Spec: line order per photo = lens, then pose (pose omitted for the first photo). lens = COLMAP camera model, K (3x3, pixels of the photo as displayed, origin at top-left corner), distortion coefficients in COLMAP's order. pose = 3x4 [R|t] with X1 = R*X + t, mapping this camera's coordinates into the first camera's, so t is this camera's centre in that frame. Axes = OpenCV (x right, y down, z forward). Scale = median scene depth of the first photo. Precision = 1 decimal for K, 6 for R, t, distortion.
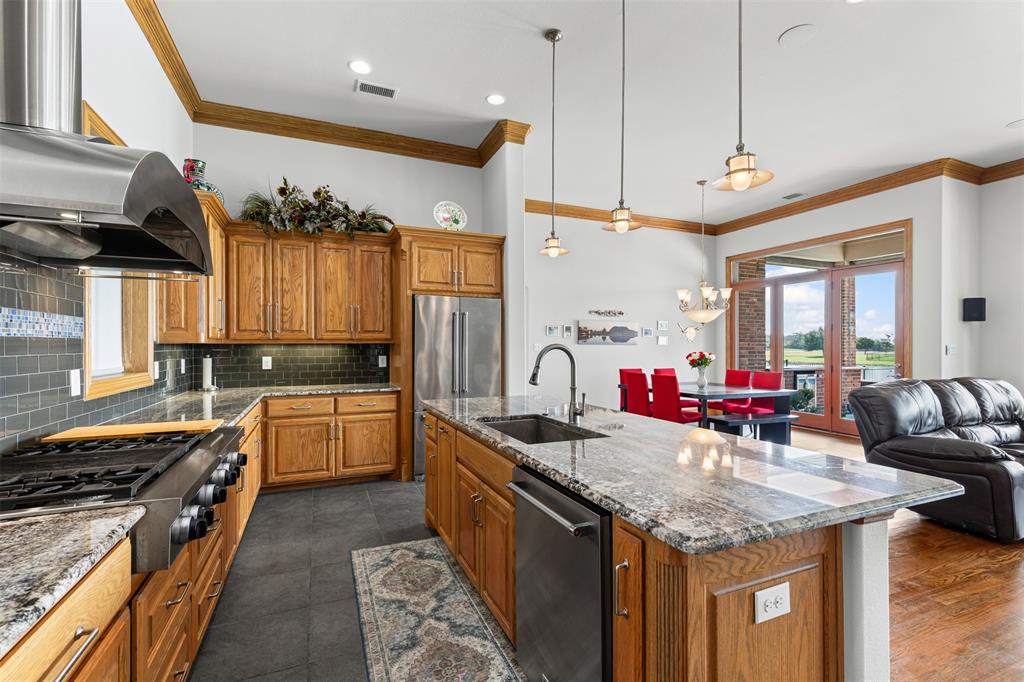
lens RADIAL K [[464.6, 0, 512.0], [0, 464.6, 342.5], [0, 0, 1]] dist [0.007731, -0.001632]
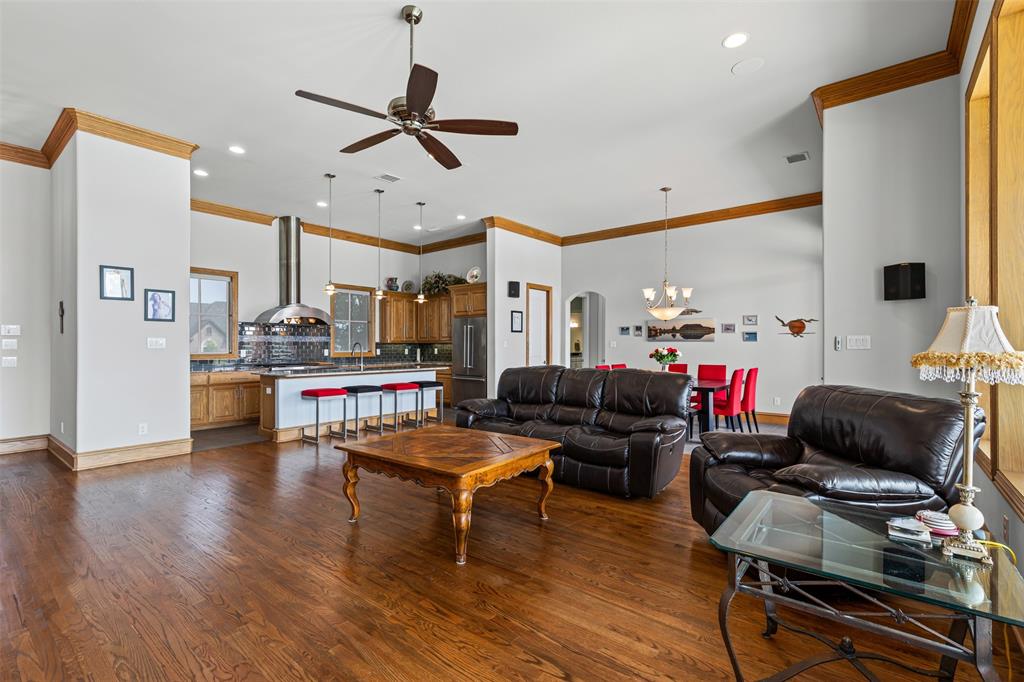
lens RADIAL K [[464.6, 0, 510.8], [0, 464.6, 343.7], [0, 0, 1]] dist [0.007731, -0.001632]
pose [[0.469490, -0.009152, -0.882890, 1.344665], [0.008075, 0.999949, -0.006071, 0.018246], [0.882901, -0.004279, 0.469540, 0.204363]]
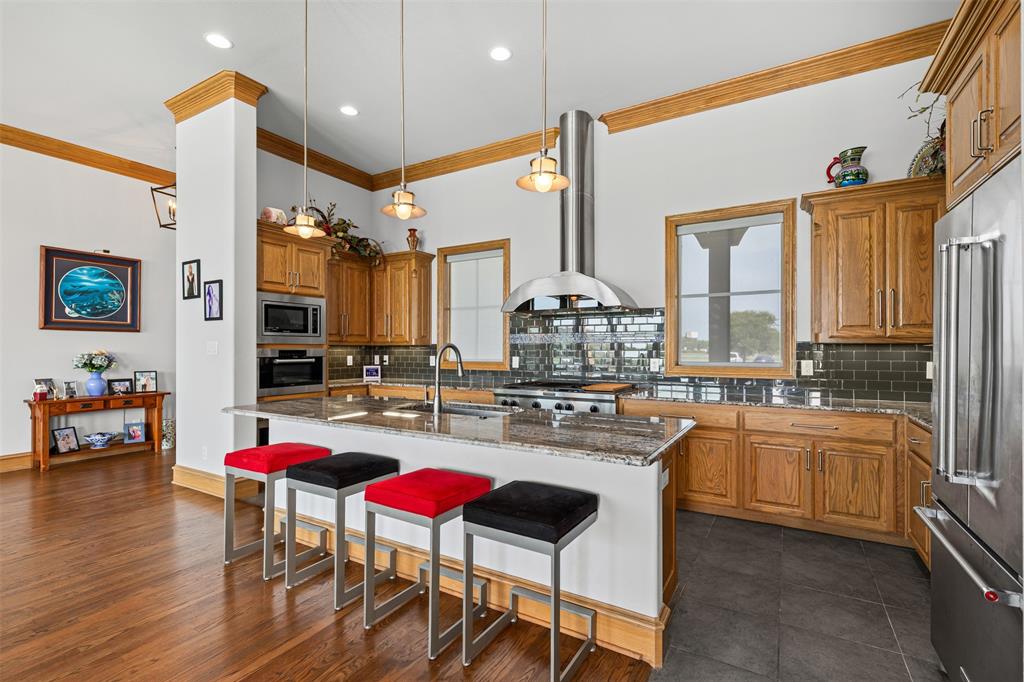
lens RADIAL K [[464.6, 0, 510.5], [0, 464.6, 348.8], [0, 0, 1]] dist [0.007731, -0.001632]
pose [[-0.806957, -0.002889, -0.590603, 0.278968], [0.000750, 0.999982, -0.005917, 0.011571], [0.590609, -0.005218, -0.806941, 0.871656]]
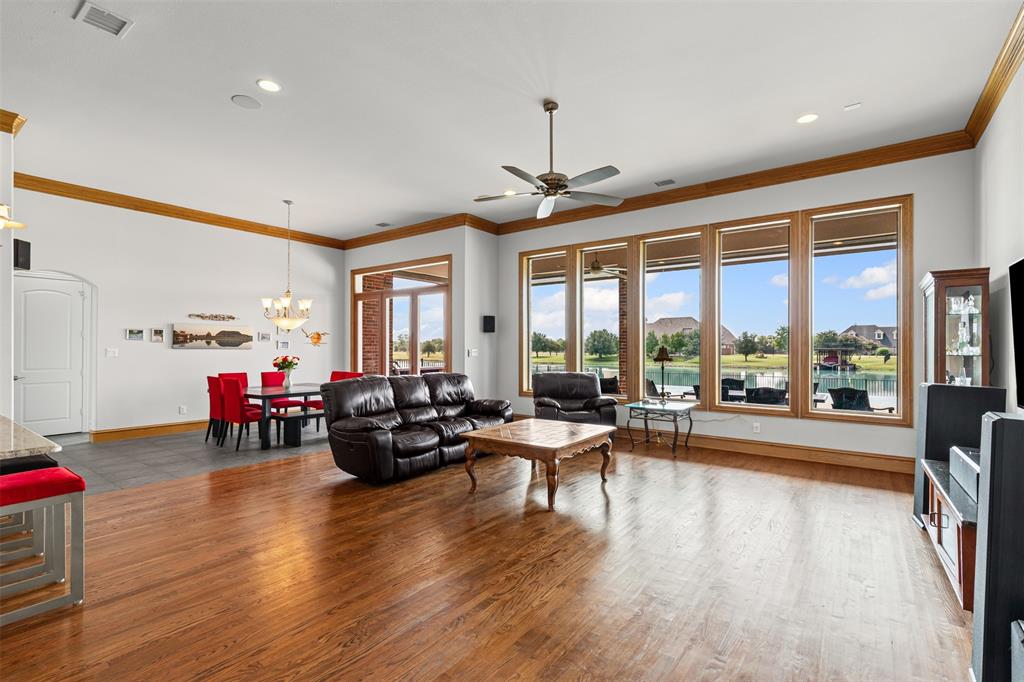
lens RADIAL K [[464.6, 0, 508.7], [0, 464.6, 345.0], [0, 0, 1]] dist [0.007731, -0.001632]
pose [[0.866442, 0.000938, 0.499277, 0.351393], [-0.002425, 0.999994, 0.002330, -0.010636], [-0.499272, -0.003229, 0.866439, -0.246452]]
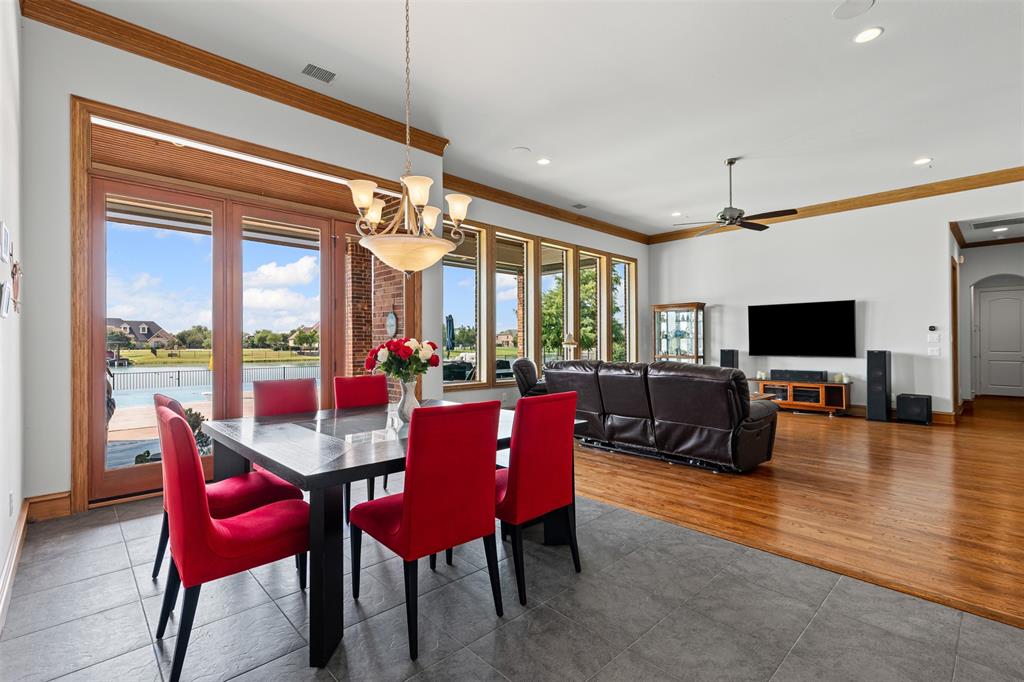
lens RADIAL K [[464.6, 0, 506.2], [0, 464.6, 342.6], [0, 0, 1]] dist [0.007731, -0.001632]
pose [[-0.338536, -0.003043, 0.940948, -0.044709], [-0.008431, 0.999964, 0.000201, 0.027492], [-0.940916, -0.007865, -0.338550, 1.179859]]
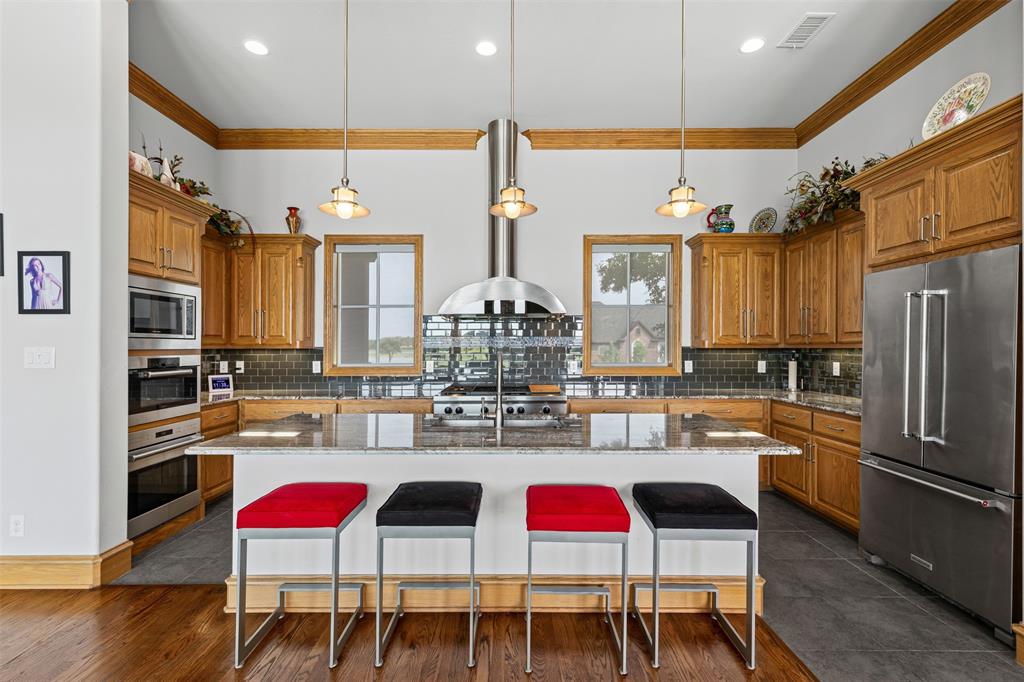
lens RADIAL K [[464.6, 0, 511.6], [0, 464.6, 348.3], [0, 0, 1]] dist [0.007731, -0.001632]
pose [[-0.391722, 0.001885, -0.920082, 0.464696], [0.005065, 0.999987, -0.000108, -0.000783], [0.920070, -0.004703, -0.391727, 0.622628]]
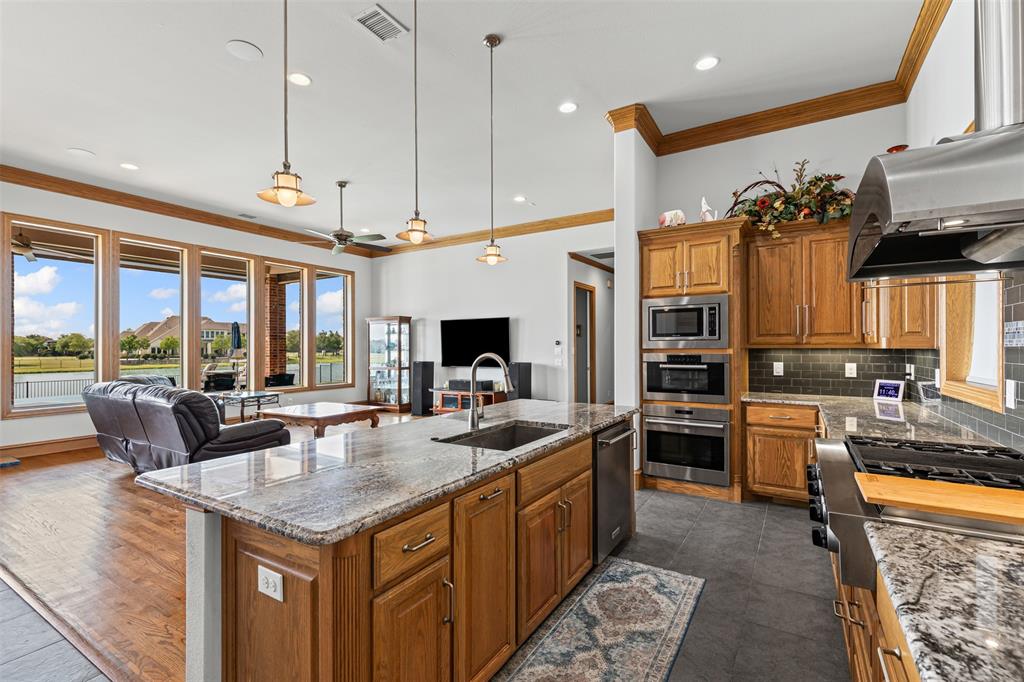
lens RADIAL K [[464.6, 0, 509.7], [0, 464.6, 345.1], [0, 0, 1]] dist [0.007731, -0.001632]
pose [[-0.576218, 0.003681, 0.817288, -0.334167], [-0.001439, 0.999984, -0.005518, -0.002549], [-0.817295, -0.004356, -0.576203, 0.670805]]
